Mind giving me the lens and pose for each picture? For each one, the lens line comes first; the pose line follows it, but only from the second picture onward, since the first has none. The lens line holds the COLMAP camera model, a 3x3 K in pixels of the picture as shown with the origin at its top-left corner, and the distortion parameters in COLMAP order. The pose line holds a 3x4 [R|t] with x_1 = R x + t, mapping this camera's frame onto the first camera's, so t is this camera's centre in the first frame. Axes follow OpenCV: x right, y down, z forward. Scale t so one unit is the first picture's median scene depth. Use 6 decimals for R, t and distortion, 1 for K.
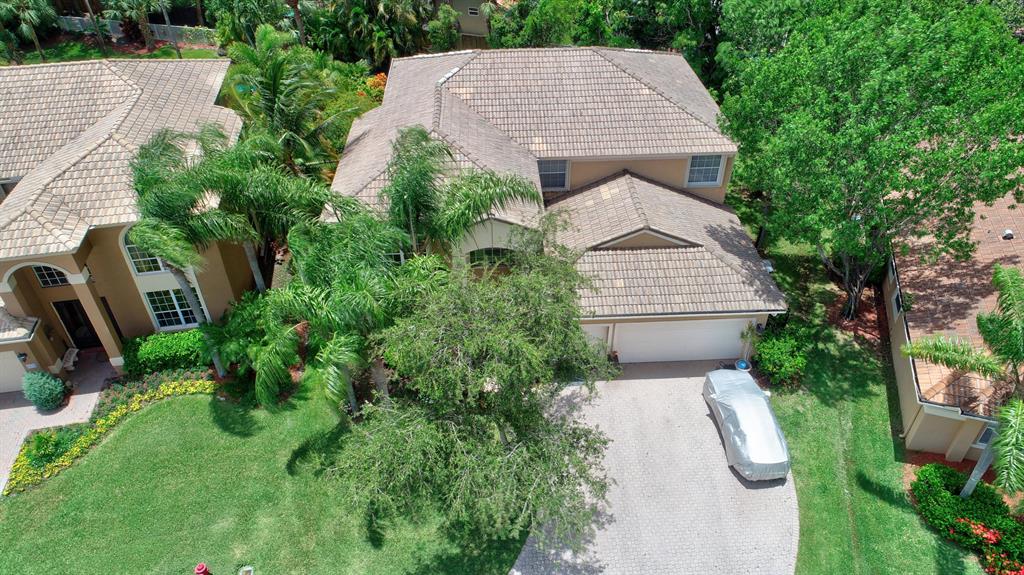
lens RADIAL K [[686.7, 0, 511.0], [0, 686.7, 287.7], [0, 0, 1]] dist [-0.003054, -0.003900]
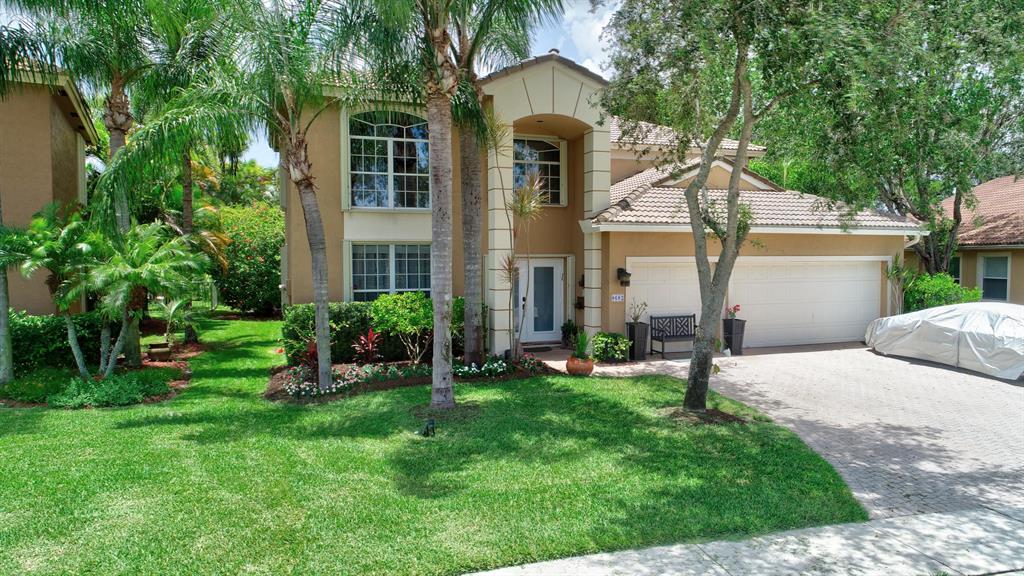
lens RADIAL K [[686.7, 0, 516.3], [0, 686.7, 287.1], [0, 0, 1]] dist [-0.003054, -0.003900]
pose [[0.957801, -0.014677, 0.287057, -0.279931], [0.181347, 0.805694, -0.563889, 0.489283], [-0.223004, 0.592150, 0.774356, 0.657257]]
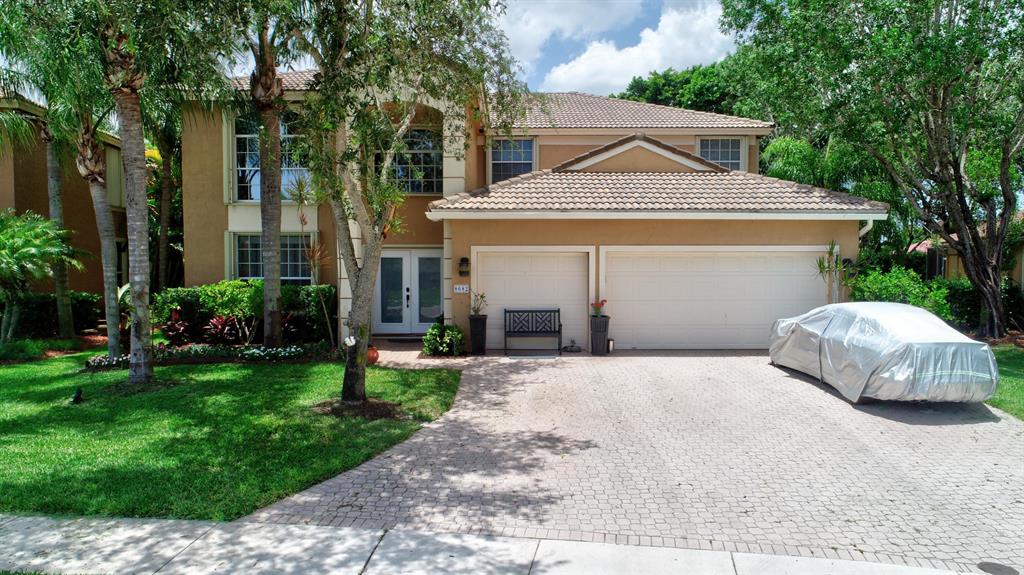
lens RADIAL K [[686.7, 0, 510.0], [0, 686.7, 287.4], [0, 0, 1]] dist [-0.003054, -0.003900]
pose [[0.998750, 0.003179, -0.049892, 0.124510], [-0.032062, 0.806452, -0.590429, 0.515910], [0.038358, 0.591290, 0.805546, 0.644055]]
